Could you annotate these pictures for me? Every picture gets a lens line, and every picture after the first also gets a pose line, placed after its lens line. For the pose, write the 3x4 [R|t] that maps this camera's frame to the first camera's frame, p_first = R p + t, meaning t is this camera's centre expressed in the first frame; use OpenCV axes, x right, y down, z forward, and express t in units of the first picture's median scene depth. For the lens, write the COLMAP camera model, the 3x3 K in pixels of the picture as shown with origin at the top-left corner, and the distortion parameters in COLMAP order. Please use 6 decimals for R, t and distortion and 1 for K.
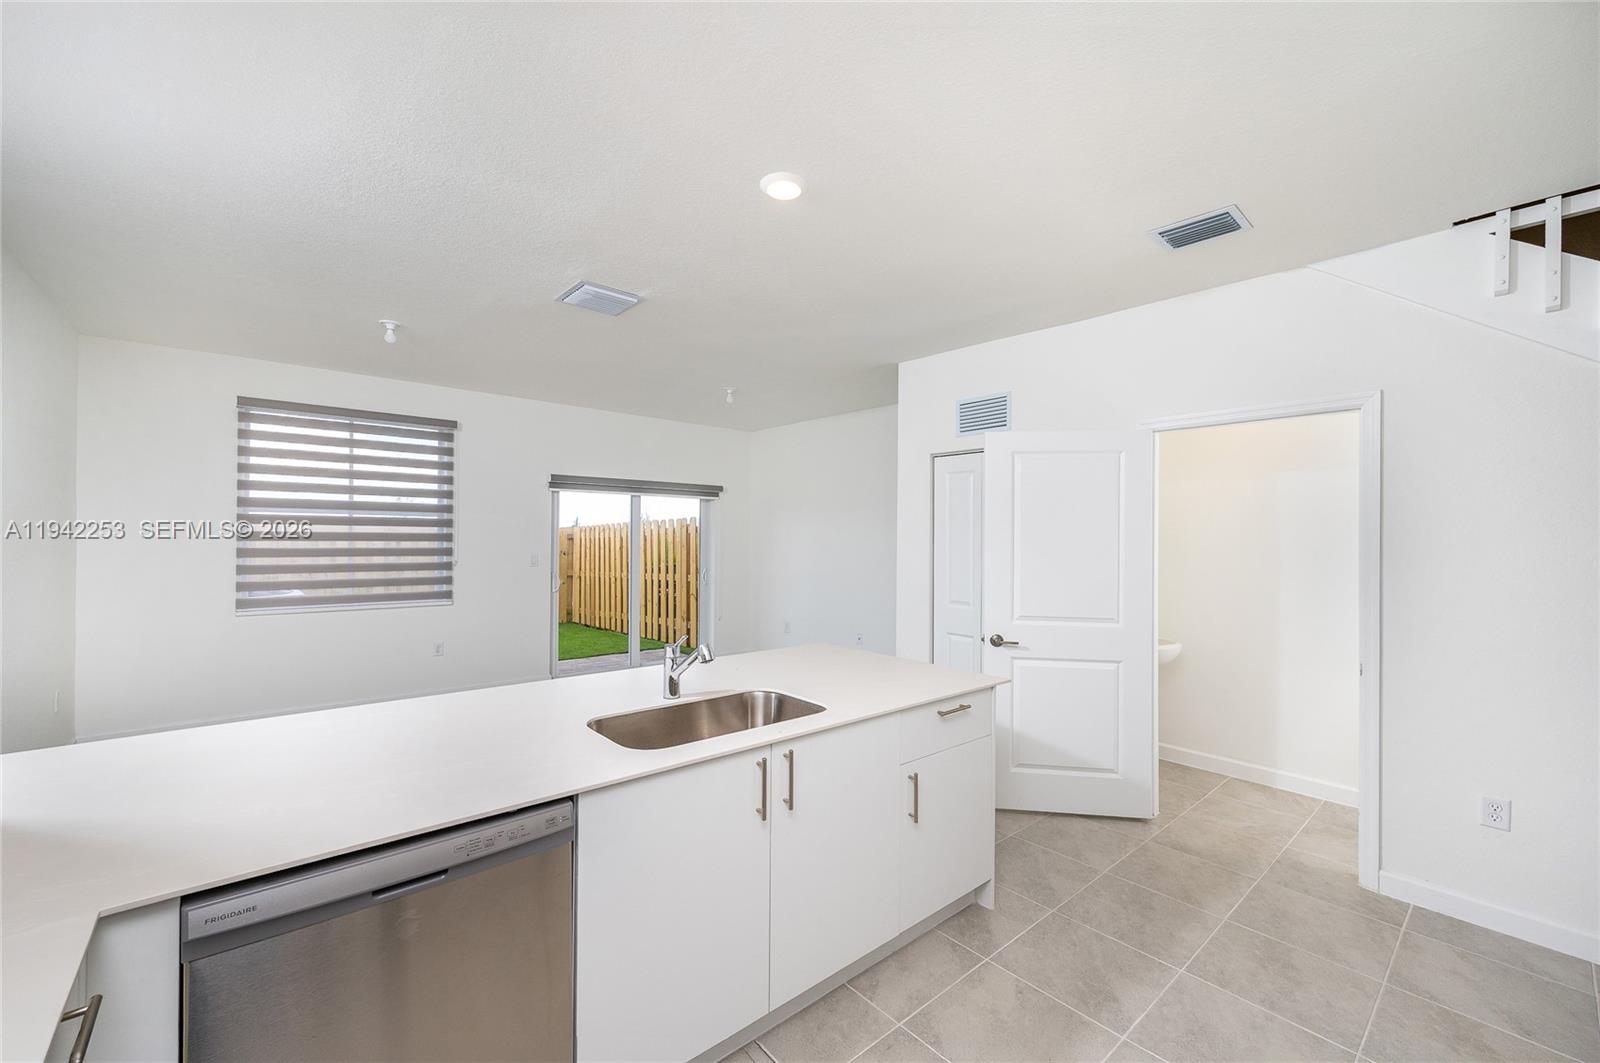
lens RADIAL K [[651.0, 0, 762.8], [0, 651.0, 528.2], [0, 0, 1]] dist [-0.001649, 0.000044]
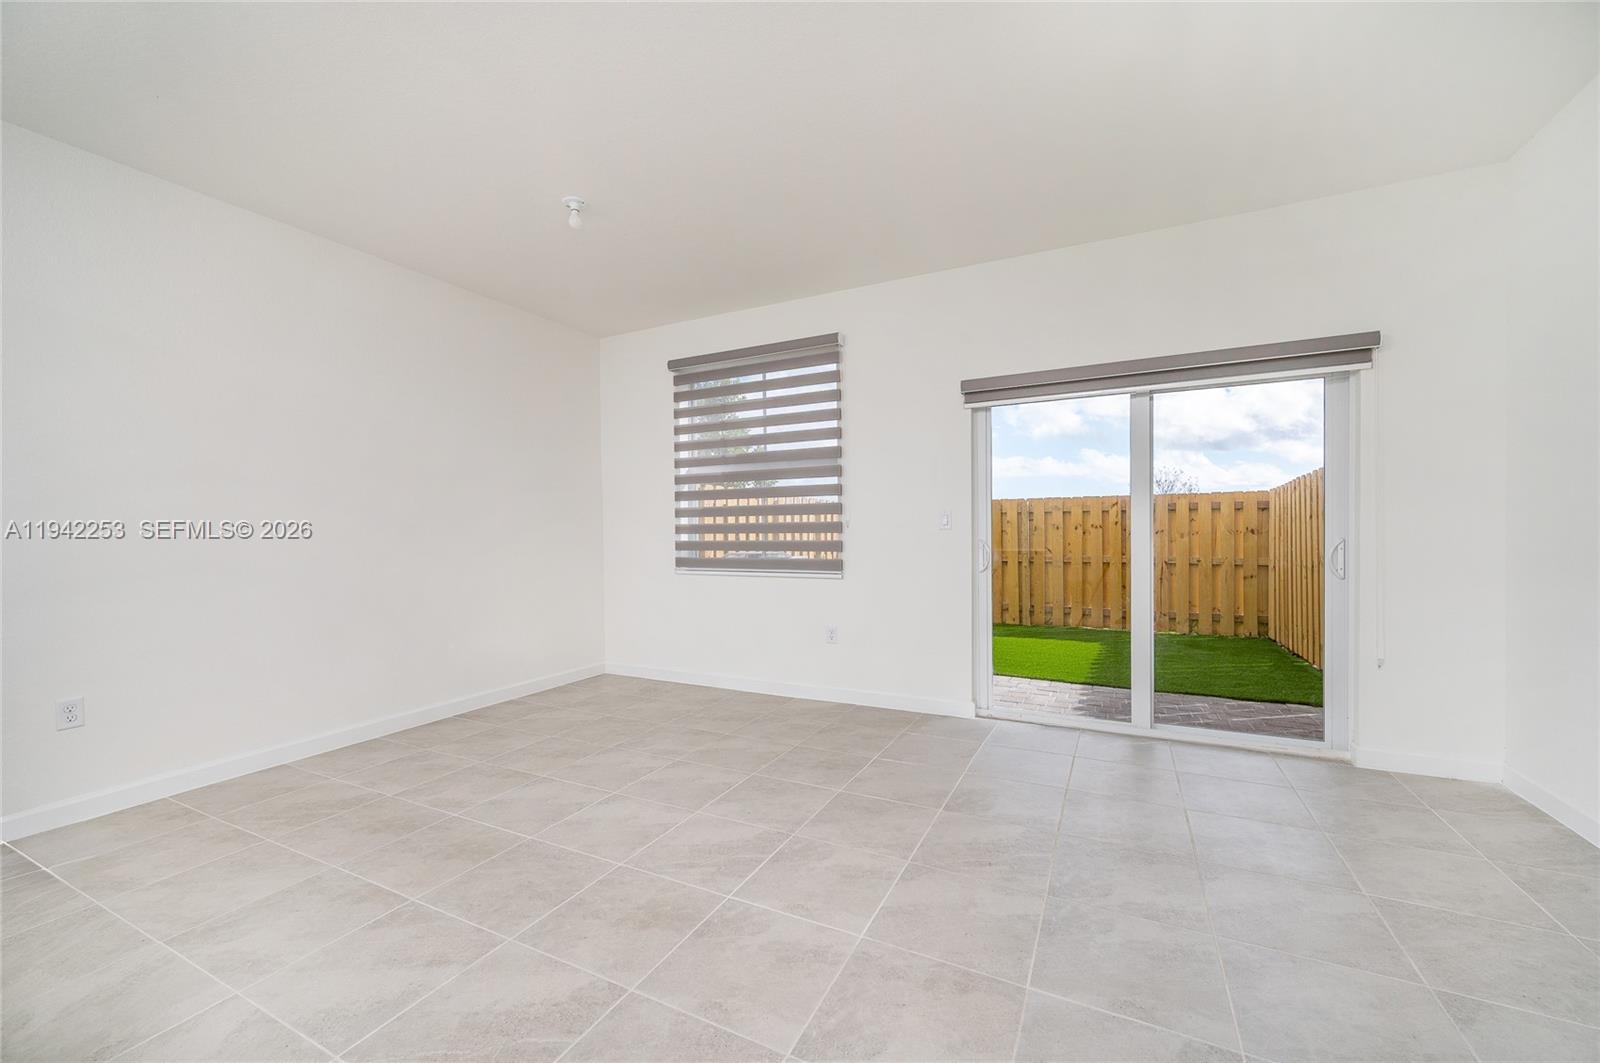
lens RADIAL K [[639.3, 0, 800.0], [0, 639.3, 531.5], [0, 0, 1]] dist [0.001678, 0.000103]
pose [[0.426750, -0.008395, -0.904331, 0.818651], [0.020160, 0.999797, 0.000232, 0.298025], [0.904145, -0.018330, 0.426832, 3.098442]]
